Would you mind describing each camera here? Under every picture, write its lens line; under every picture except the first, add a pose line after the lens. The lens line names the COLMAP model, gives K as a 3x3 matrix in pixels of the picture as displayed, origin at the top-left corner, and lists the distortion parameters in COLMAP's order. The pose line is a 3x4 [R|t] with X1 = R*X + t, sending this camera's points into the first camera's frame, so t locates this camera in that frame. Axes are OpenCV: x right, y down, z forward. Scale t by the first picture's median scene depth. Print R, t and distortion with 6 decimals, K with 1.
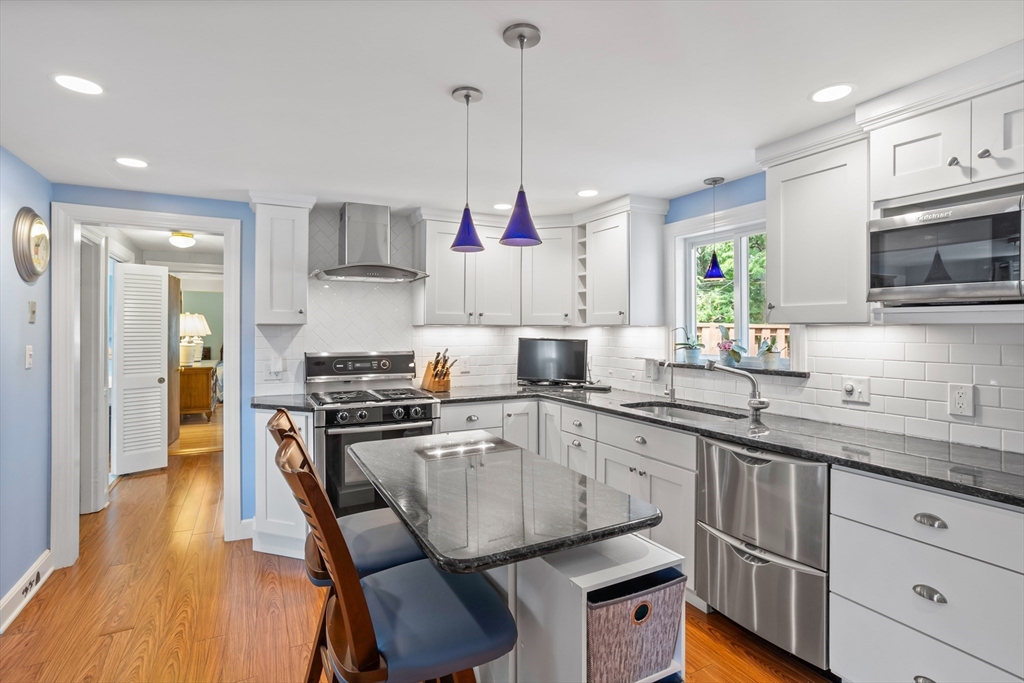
lens RADIAL K [[502.8, 0, 514.2], [0, 502.8, 325.6], [0, 0, 1]] dist [-0.046488, 0.024007]
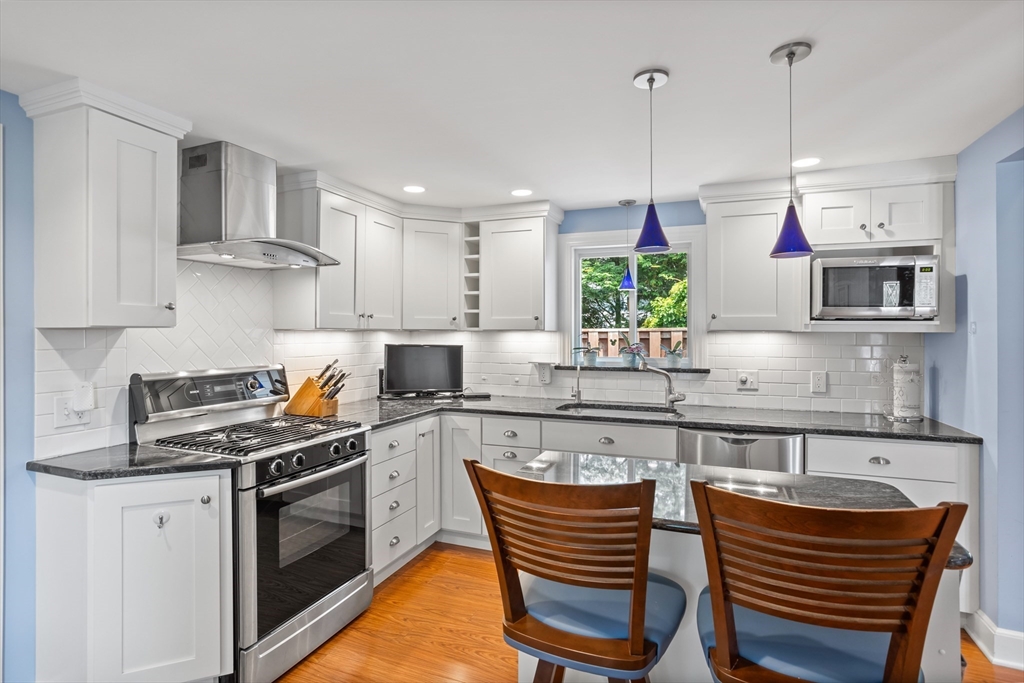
lens RADIAL K [[519.0, 0, 512.9], [0, 519.0, 334.9], [0, 0, 1]] dist [-0.045291, 0.020380]
pose [[0.761304, -0.002669, 0.648389, -0.506641], [-0.006552, 0.999909, 0.011808, -0.003766], [-0.648362, -0.013238, 0.761217, 0.256262]]
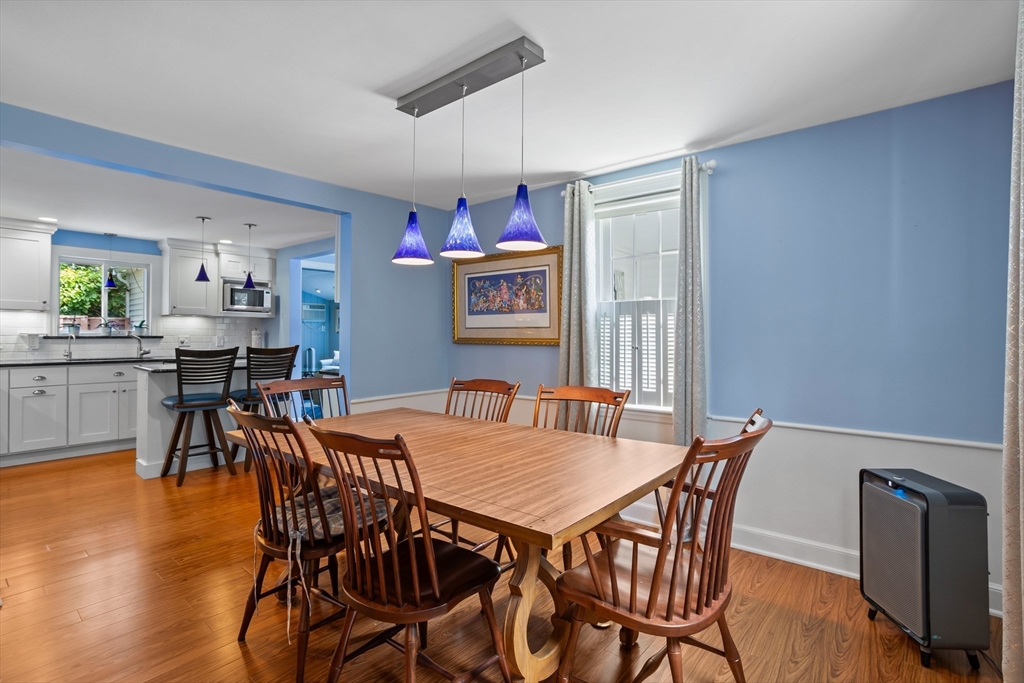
lens RADIAL K [[502.8, 0, 510.7], [0, 502.8, 330.7], [0, 0, 1]] dist [-0.046488, 0.024007]
pose [[-0.367193, 0.004398, 0.930134, -1.682634], [-0.012697, 0.999872, -0.009740, 0.056681], [-0.930058, -0.015386, -0.367090, 0.267887]]
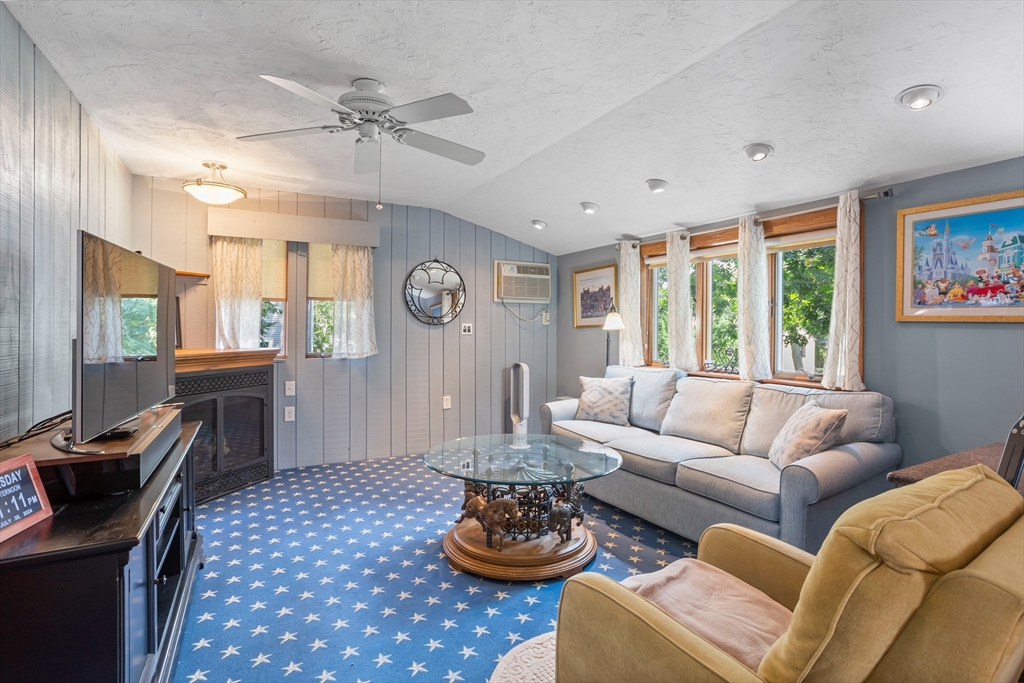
lens RADIAL K [[503.4, 0, 513.8], [0, 503.4, 335.5], [0, 0, 1]] dist [-0.002044, -0.000108]
pose [[-0.004871, -0.014406, 0.999884, 0.722582], [-0.014300, 0.999795, 0.014335, 0.055005], [-0.999886, -0.014229, -0.005076, 0.313865]]
